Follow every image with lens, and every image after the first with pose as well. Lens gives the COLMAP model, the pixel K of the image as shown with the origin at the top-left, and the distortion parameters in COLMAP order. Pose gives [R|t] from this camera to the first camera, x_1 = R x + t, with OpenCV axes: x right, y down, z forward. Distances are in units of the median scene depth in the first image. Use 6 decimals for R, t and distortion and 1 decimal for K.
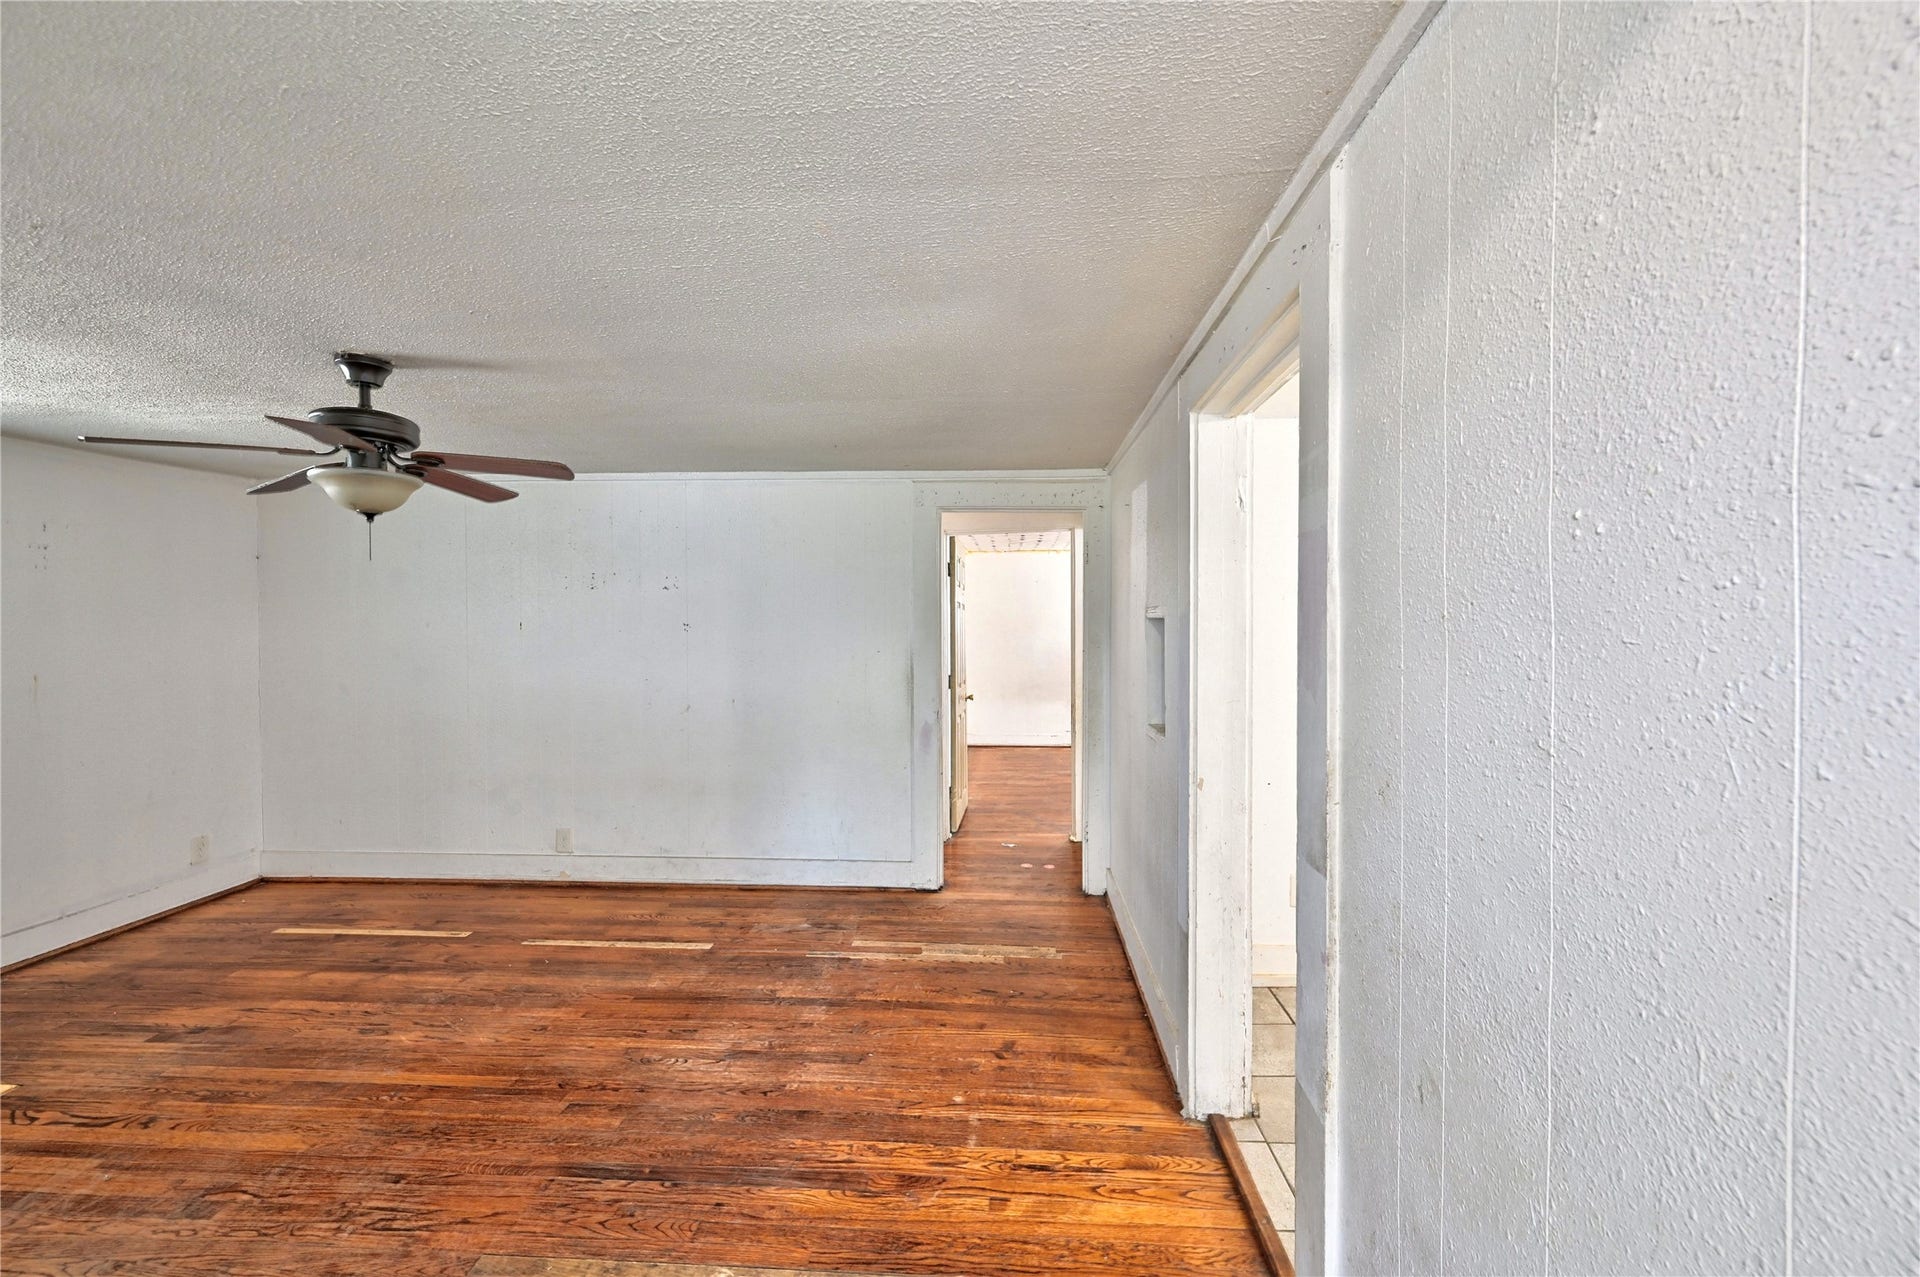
lens RADIAL K [[751.3, 0, 956.2], [0, 751.3, 641.1], [0, 0, 1]] dist [-0.001874, 0.000402]
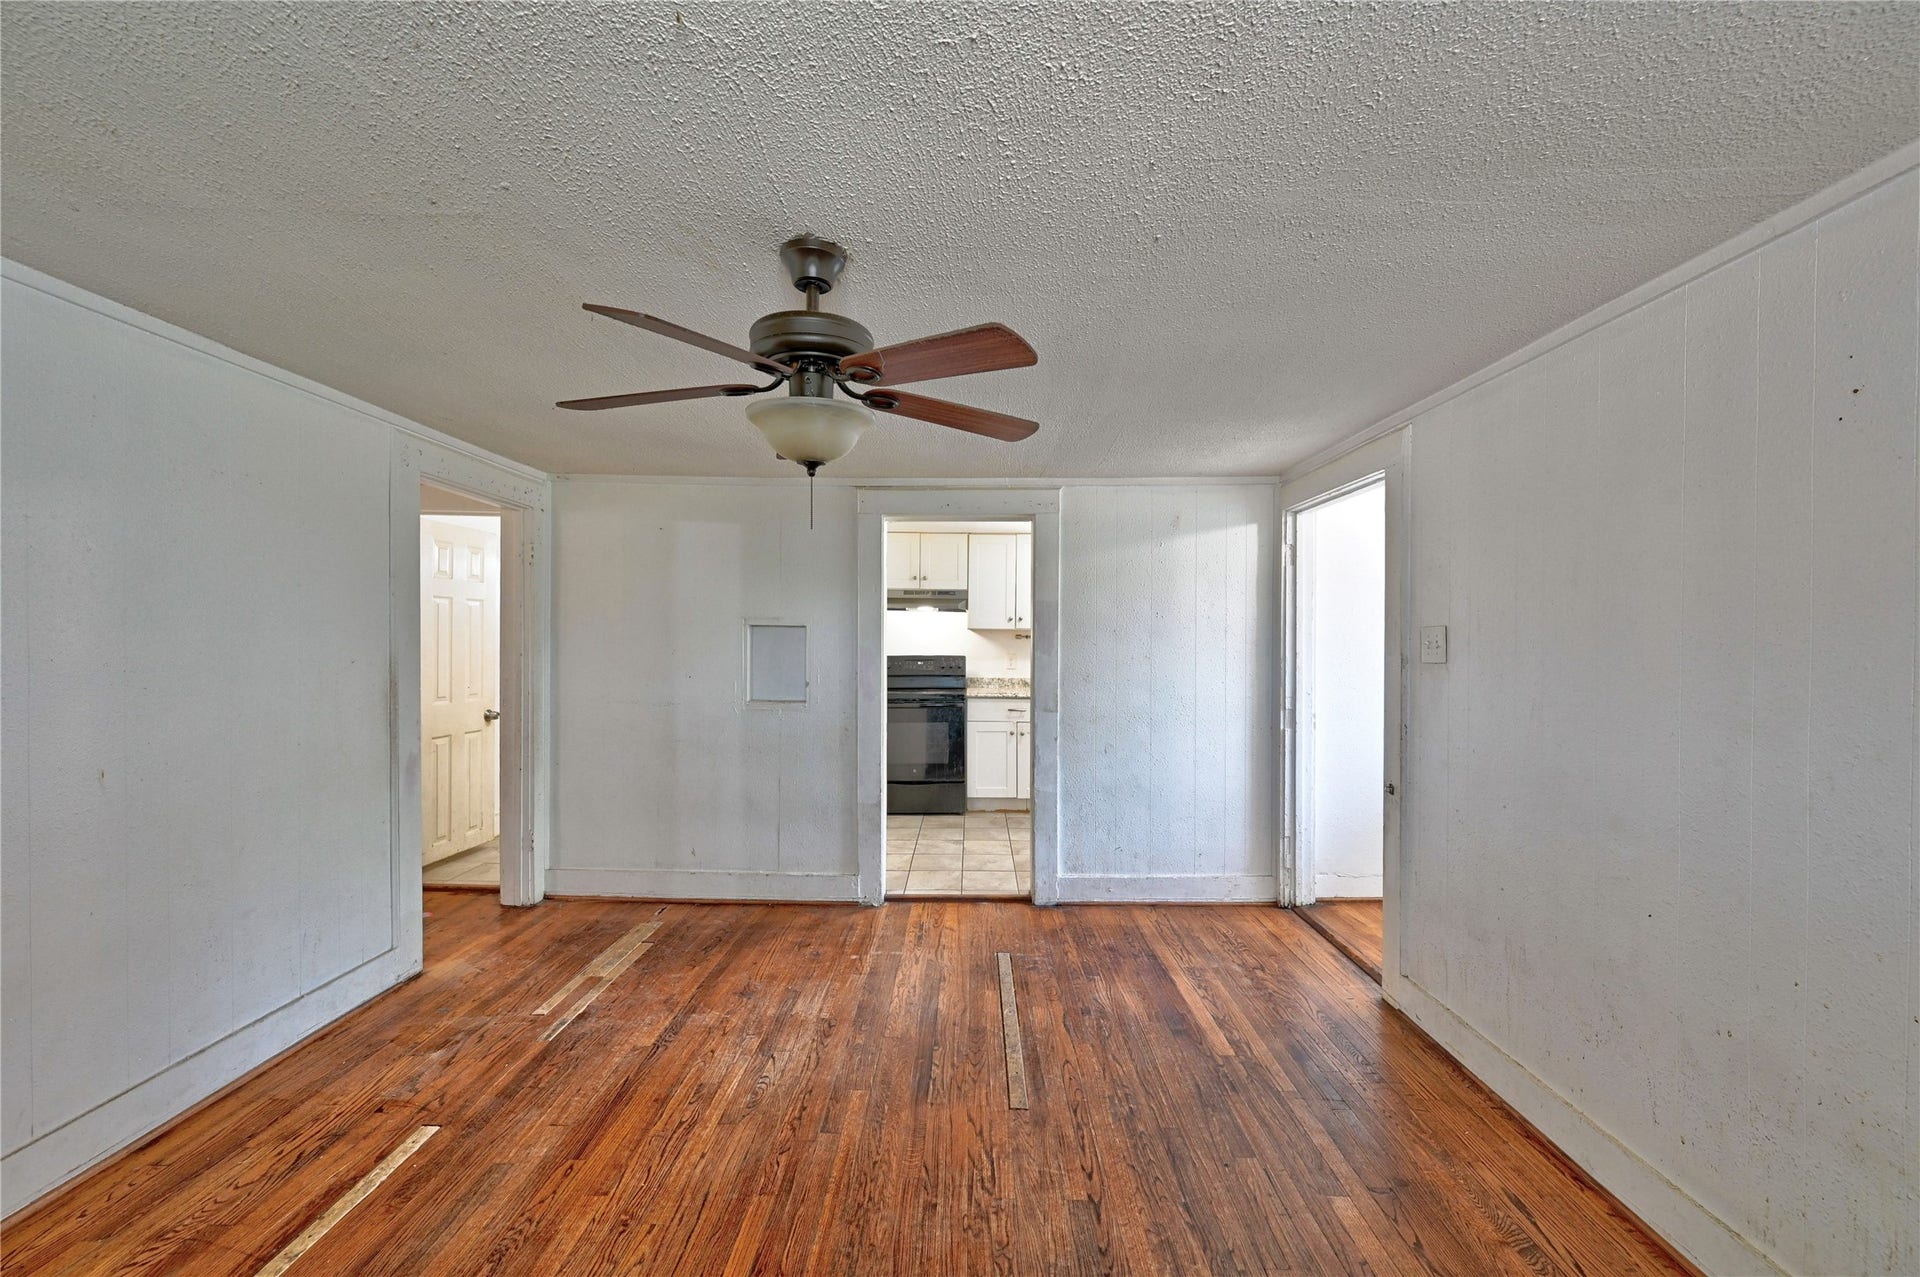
lens RADIAL K [[764.5, 0, 956.2], [0, 764.5, 639.4], [0, 0, 1]] dist [-0.000016, 0.000104]
pose [[-0.049756, 0.001297, 0.998761, -1.402726], [0.014528, 0.999894, -0.000574, 0.002922], [-0.998656, 0.014482, -0.049769, 0.825244]]
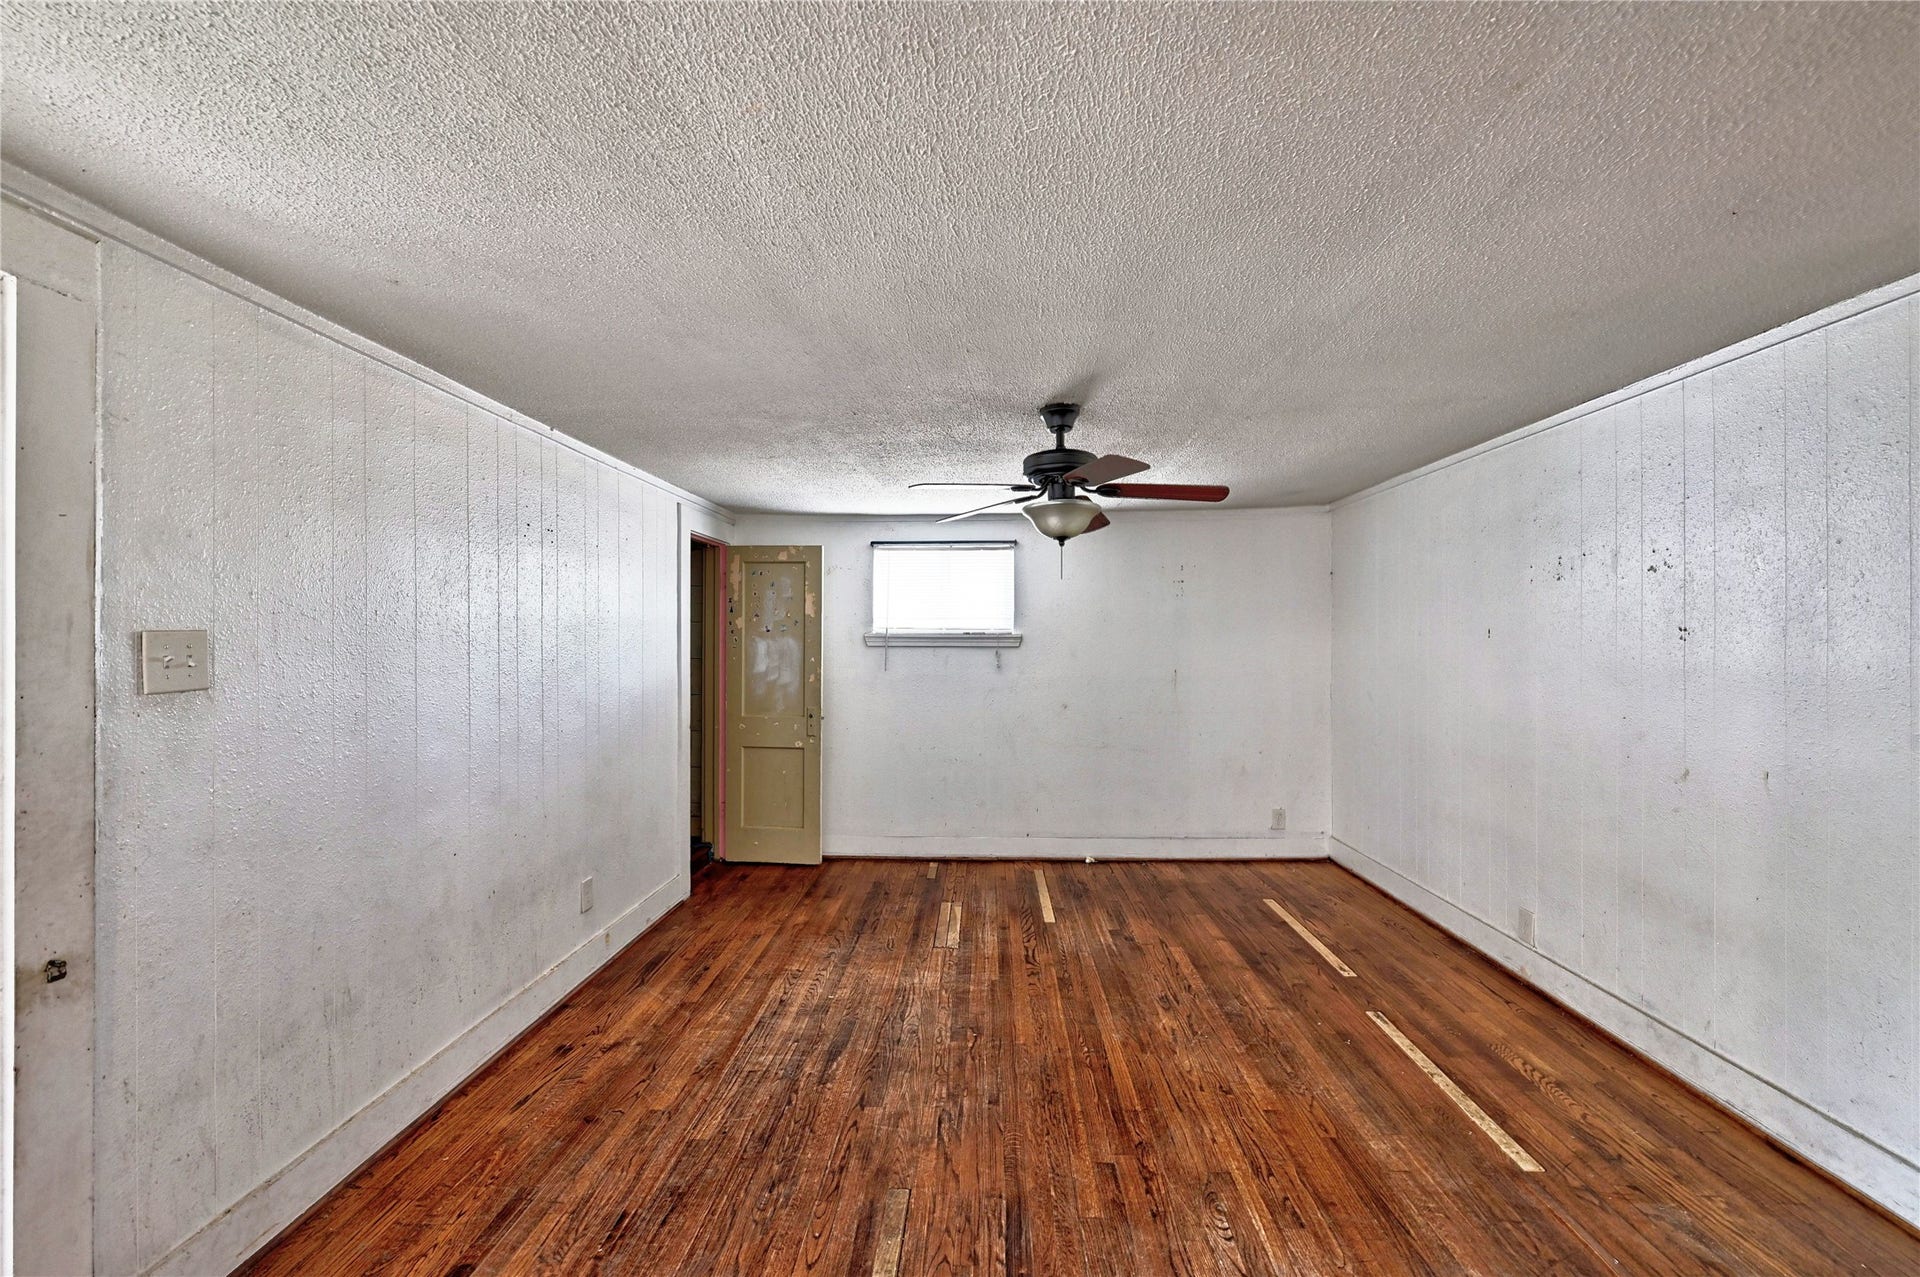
lens RADIAL K [[764.5, 0, 956.2], [0, 764.5, 639.4], [0, 0, 1]] dist [-0.000016, 0.000104]
pose [[0.022513, 0.001120, -0.999746, 0.374947], [-0.012216, 0.999925, 0.000845, -0.008800], [0.999672, 0.012194, 0.022525, 0.743500]]
